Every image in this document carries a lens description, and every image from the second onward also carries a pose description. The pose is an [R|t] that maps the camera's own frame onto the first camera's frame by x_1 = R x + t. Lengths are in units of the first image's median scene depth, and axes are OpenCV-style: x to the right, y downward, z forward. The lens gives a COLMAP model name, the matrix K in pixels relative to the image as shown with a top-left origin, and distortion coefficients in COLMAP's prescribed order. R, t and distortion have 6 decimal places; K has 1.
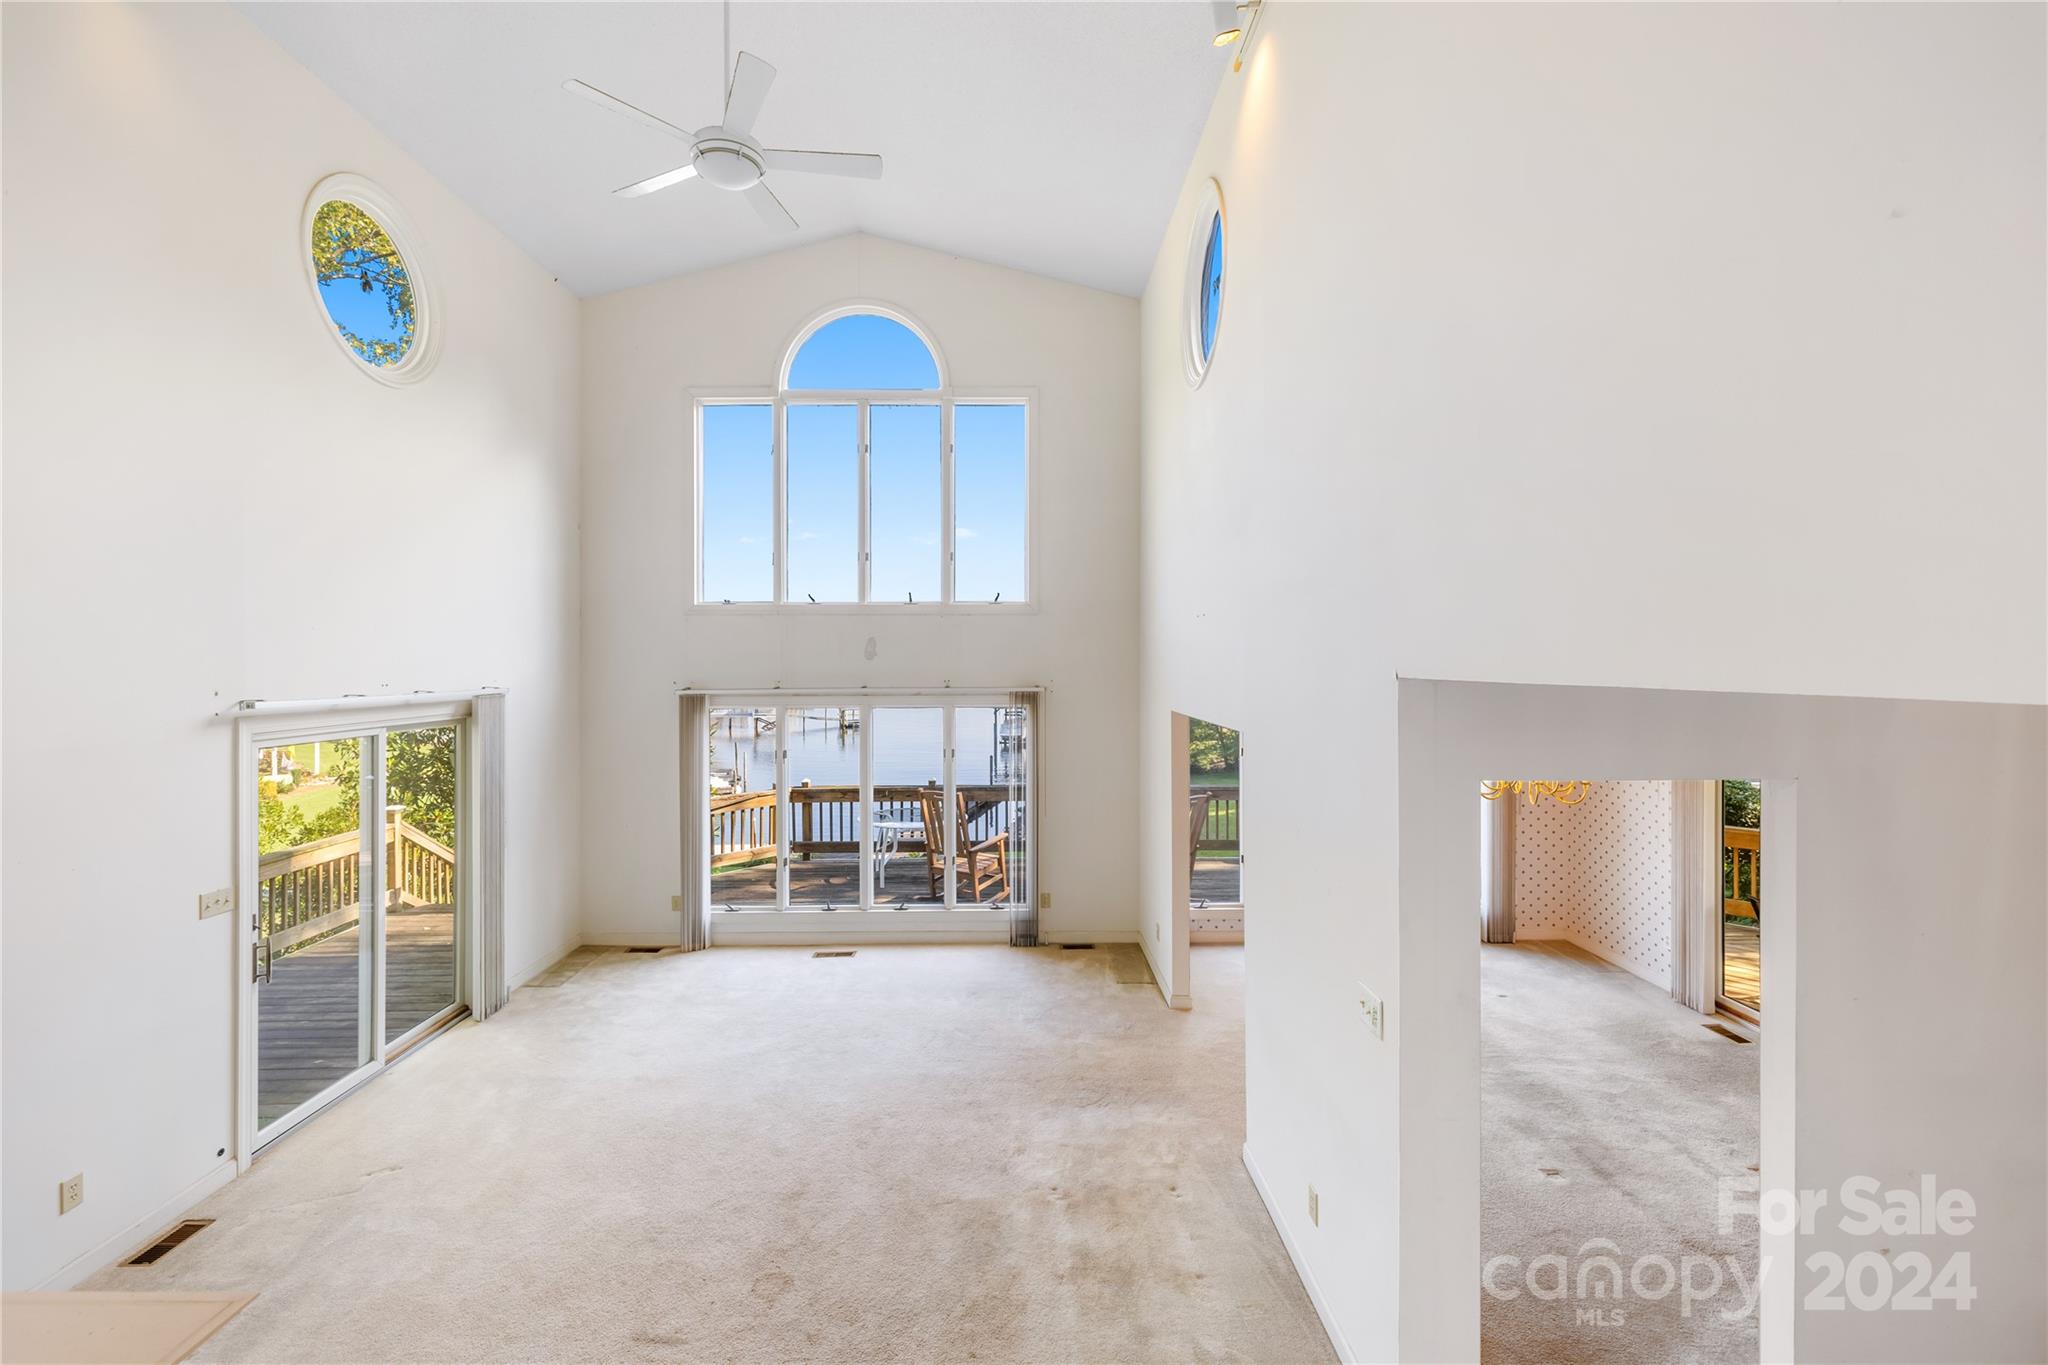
lens RADIAL K [[862.1, 0, 1009.7], [0, 862.1, 664.8], [0, 0, 1]] dist [-0.001318, -0.000160]
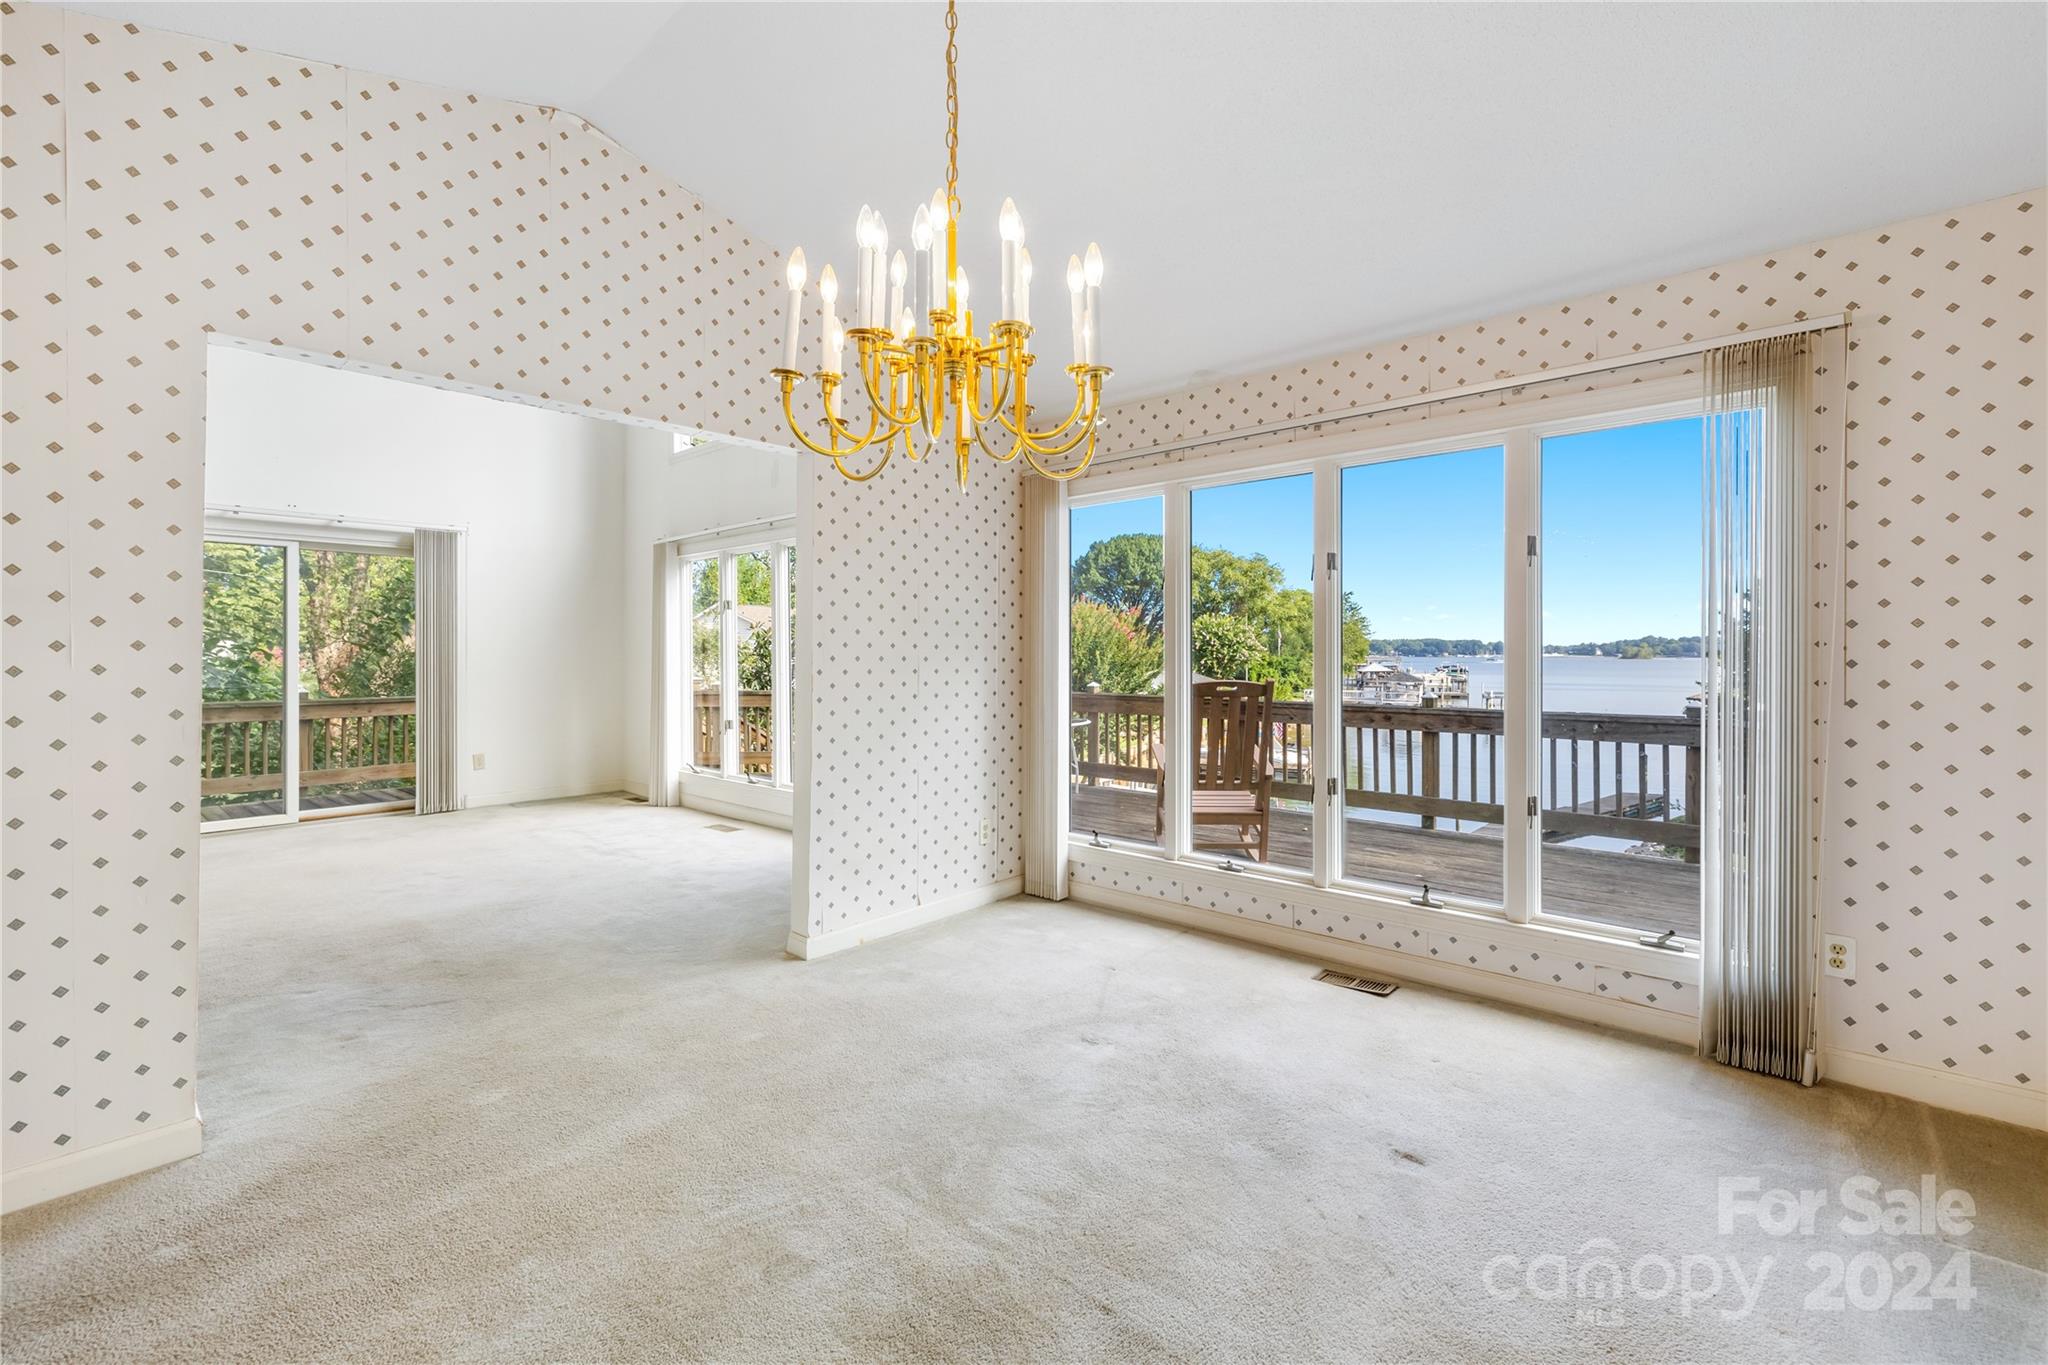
lens RADIAL K [[868.9, 0, 1025.4], [0, 868.9, 662.6], [0, 0, 1]] dist [-0.000072, 0.000480]
pose [[0.742803, 0.010268, -0.669431, 0.683025], [-0.005770, 0.999943, 0.008935, 0.183386], [0.669485, -0.002774, 0.742820, 0.635948]]
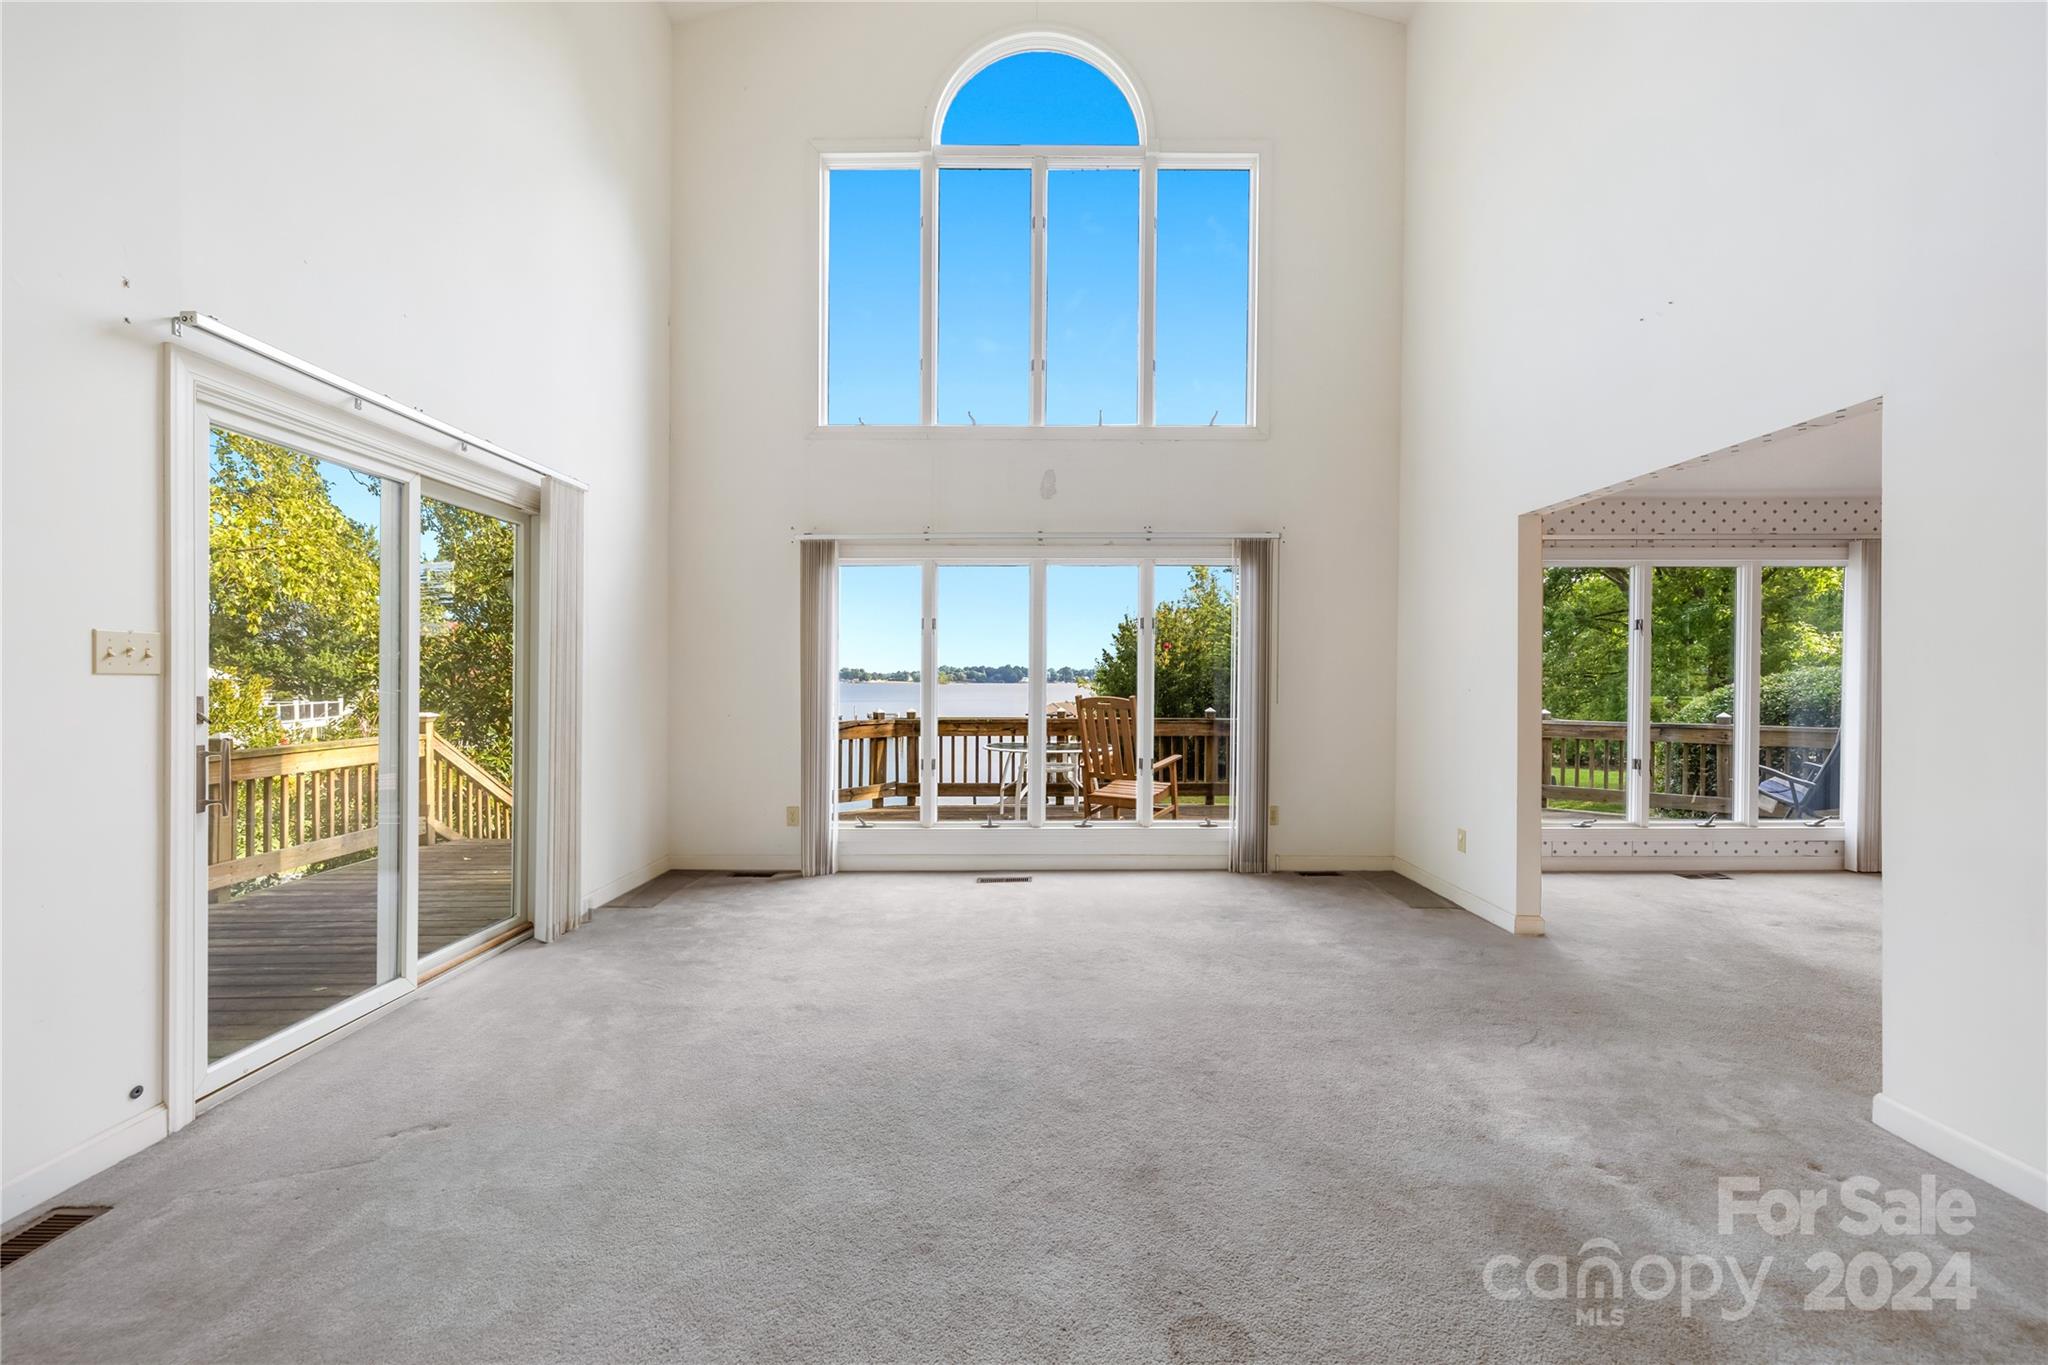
lens RADIAL K [[863.1, 0, 1026.9], [0, 863.1, 688.9], [0, 0, 1]] dist [0.000483, -0.000072]
pose [[0.999965, 0.004071, -0.007298, -0.203891], [-0.004028, 0.999974, 0.005900, 0.186175], [0.007322, -0.005871, 0.999956, 0.274445]]
